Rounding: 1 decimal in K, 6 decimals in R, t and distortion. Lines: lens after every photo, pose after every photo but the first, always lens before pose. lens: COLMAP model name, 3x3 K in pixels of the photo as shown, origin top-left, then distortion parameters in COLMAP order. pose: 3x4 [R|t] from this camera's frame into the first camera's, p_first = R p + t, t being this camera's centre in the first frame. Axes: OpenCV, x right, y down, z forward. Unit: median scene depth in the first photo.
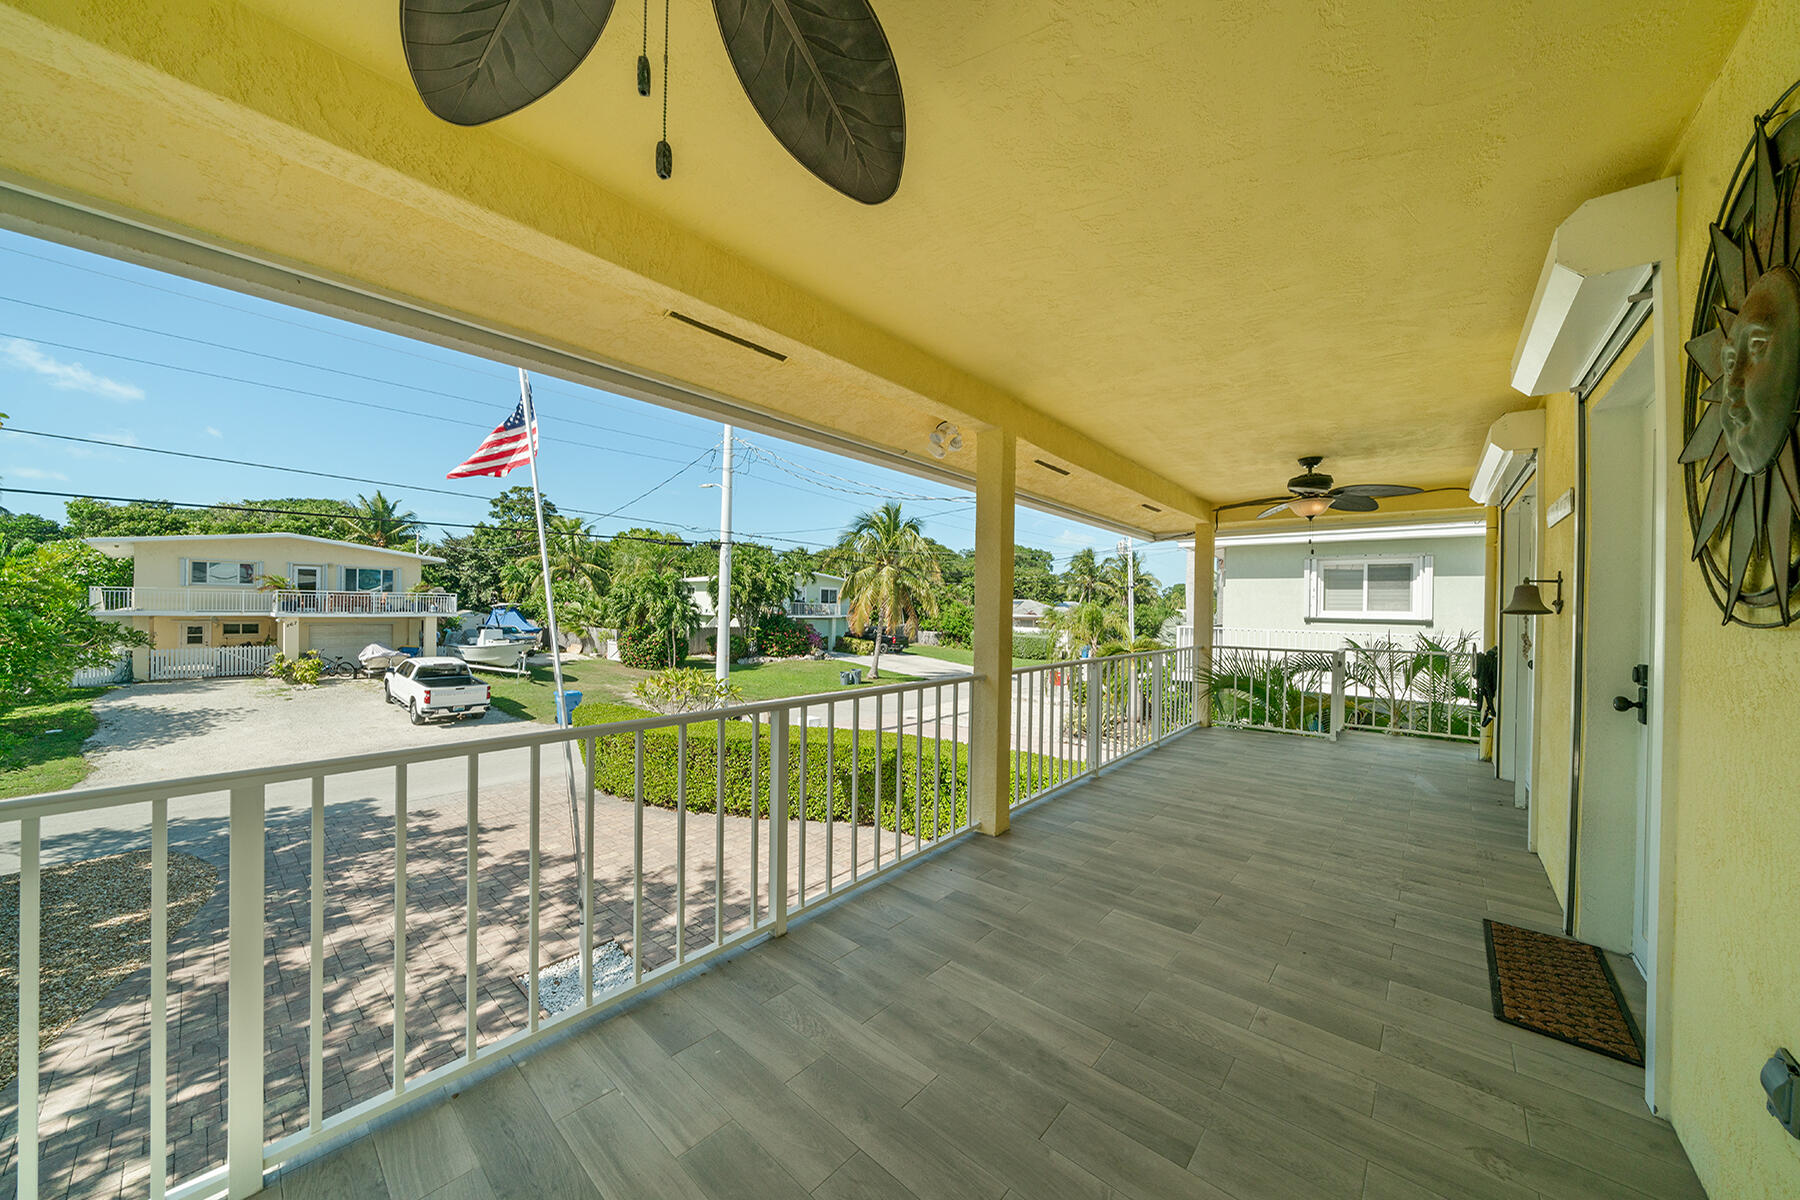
lens RADIAL K [[611.1, 0, 885.6], [0, 611.1, 607.9], [0, 0, 1]] dist [-0.008981, -0.000067]
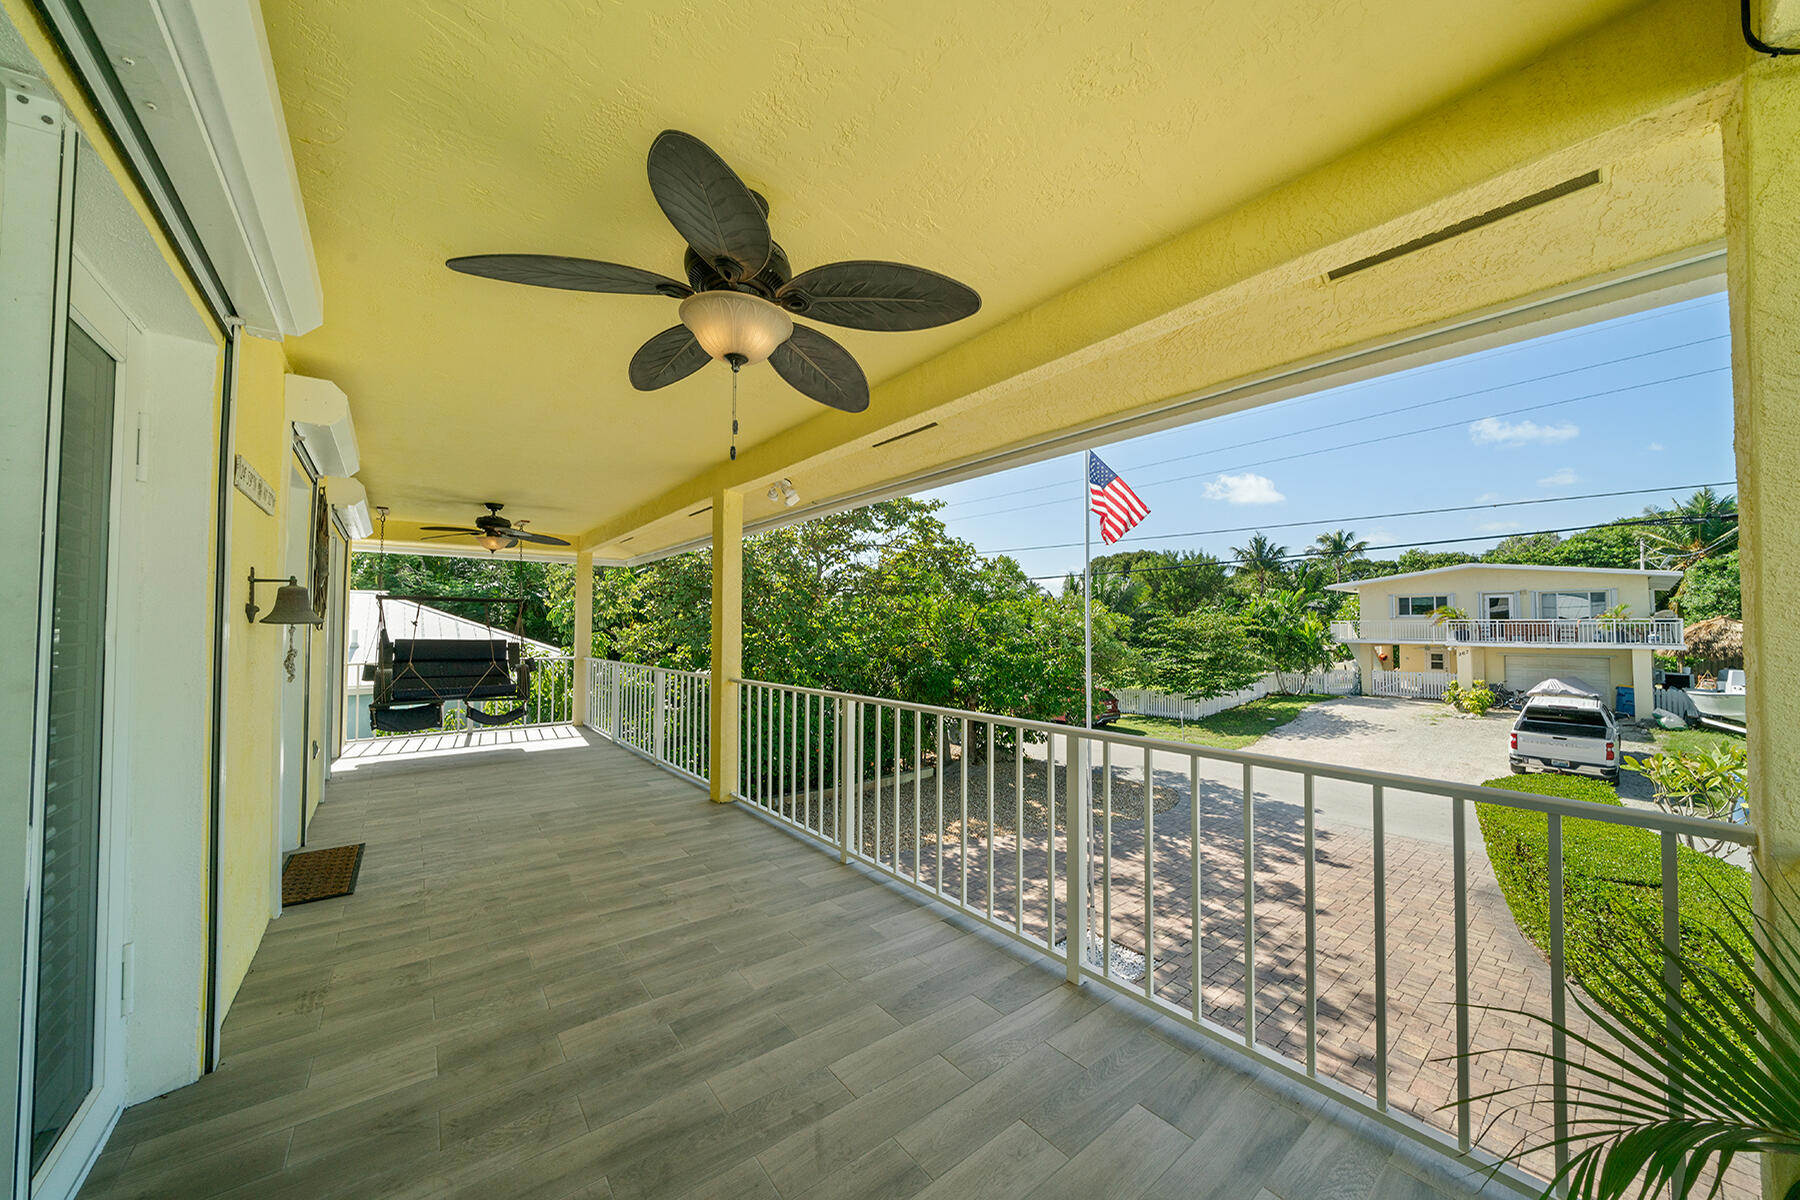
lens RADIAL K [[619.1, 0, 893.1], [0, 619.1, 608.2], [0, 0, 1]] dist [-0.001537, -0.000168]
pose [[-0.164541, -0.043532, -0.985409, 0.564471], [-0.005669, 0.999051, -0.043188, 0.004966], [0.986354, -0.001520, -0.164631, 0.622177]]
